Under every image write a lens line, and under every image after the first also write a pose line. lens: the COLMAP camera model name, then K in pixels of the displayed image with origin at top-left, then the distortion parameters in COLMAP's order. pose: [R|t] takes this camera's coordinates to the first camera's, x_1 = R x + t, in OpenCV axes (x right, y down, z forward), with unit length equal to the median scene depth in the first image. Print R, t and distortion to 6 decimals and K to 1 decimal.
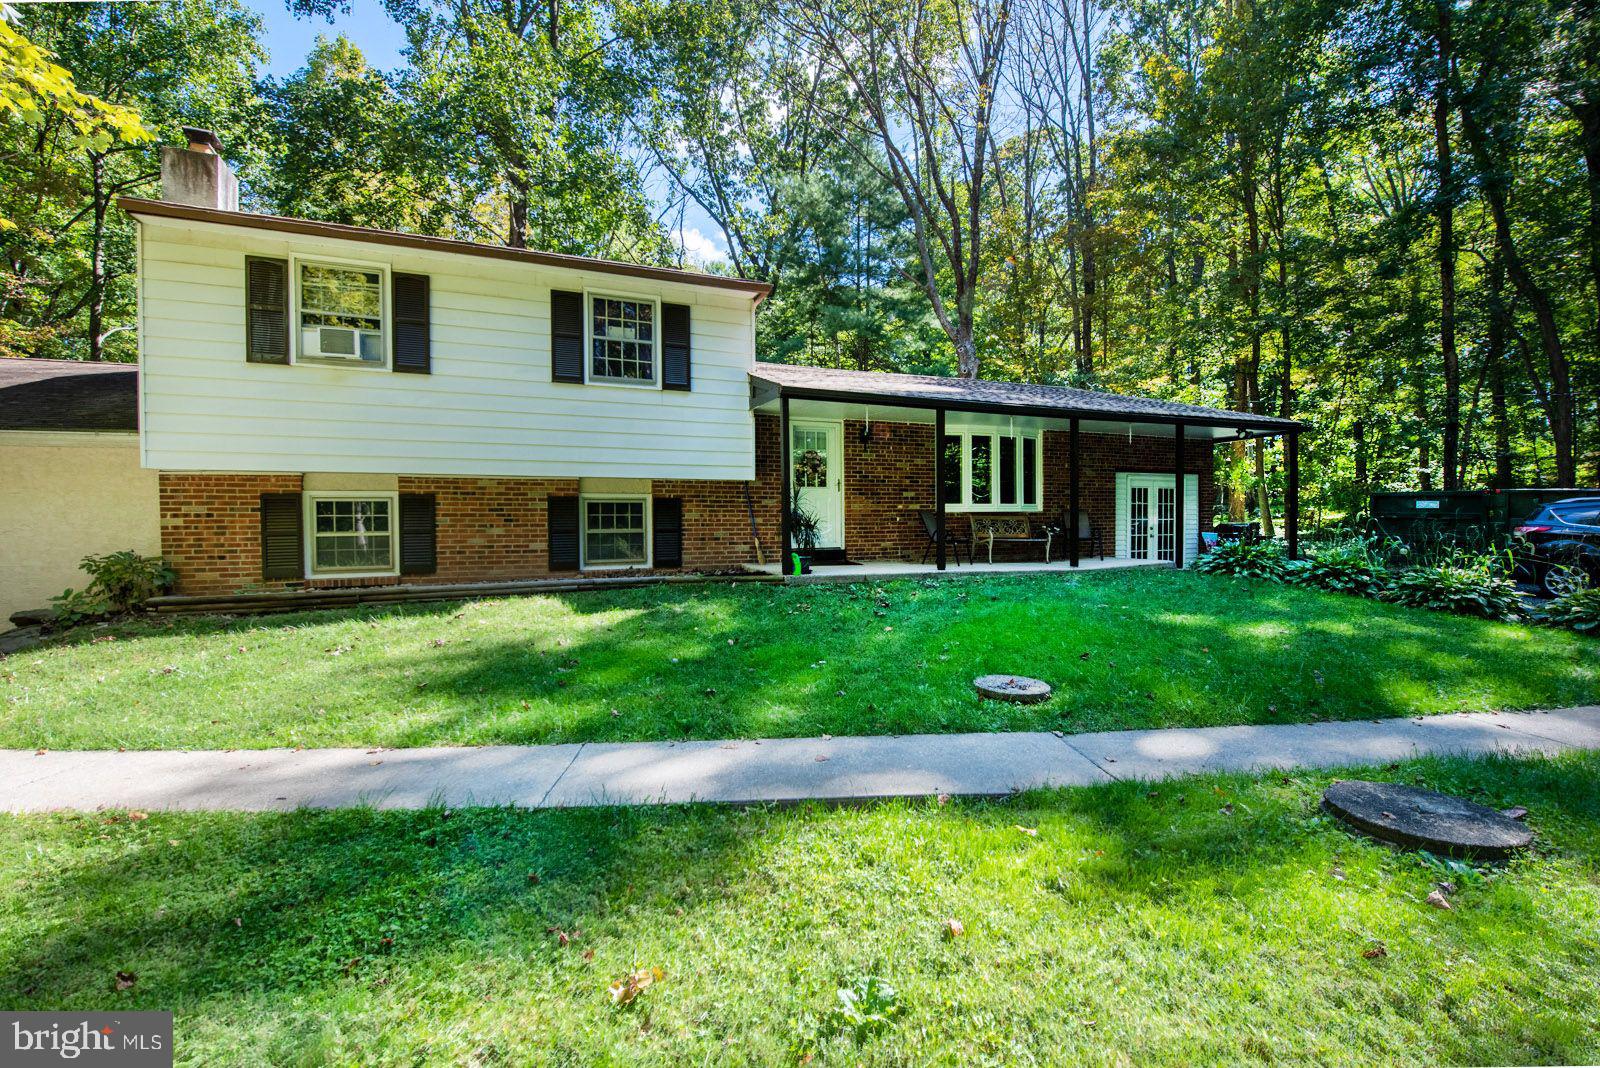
lens RADIAL K [[734.5, 0, 799.9], [0, 734.5, 527.4], [0, 0, 1]] dist [0.000771, -0.008174]
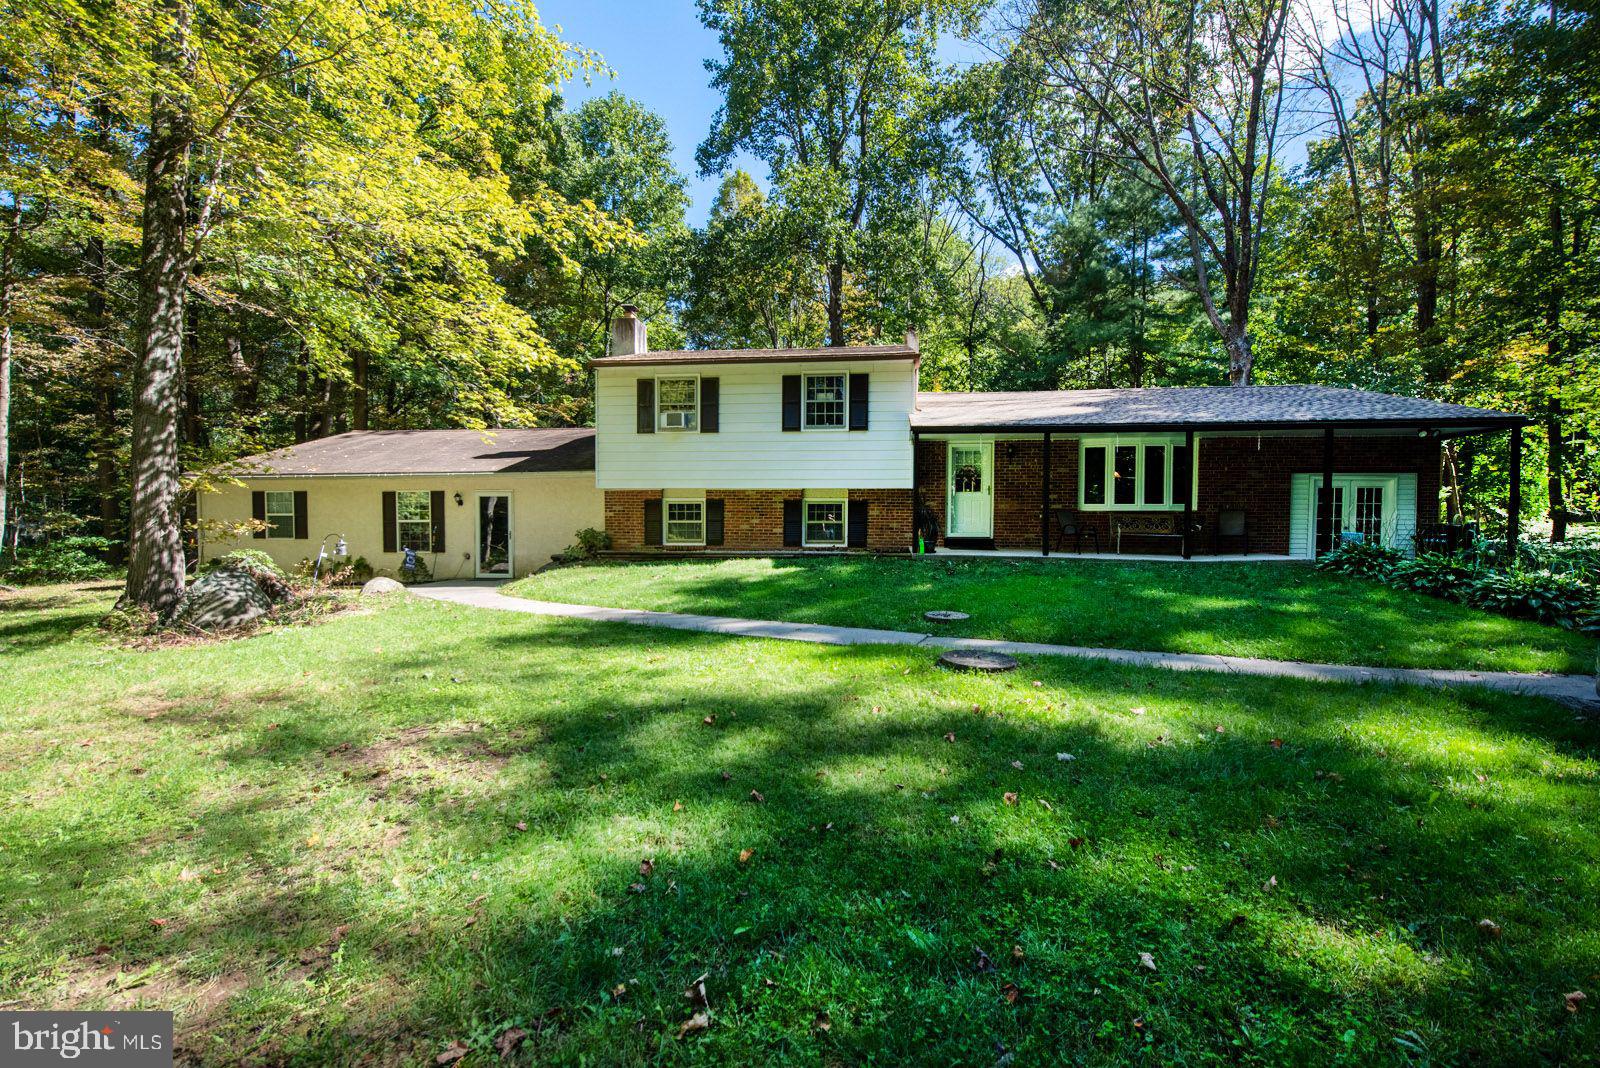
lens RADIAL K [[813.7, 0, 800.2], [0, 813.7, 528.3], [0, 0, 1]] dist [0.015350, -0.014142]
pose [[0.838348, 0.017354, -0.544859, 0.665680], [-0.013649, 0.999848, 0.010844, -0.000019], [0.544965, -0.001655, 0.838457, -0.492190]]
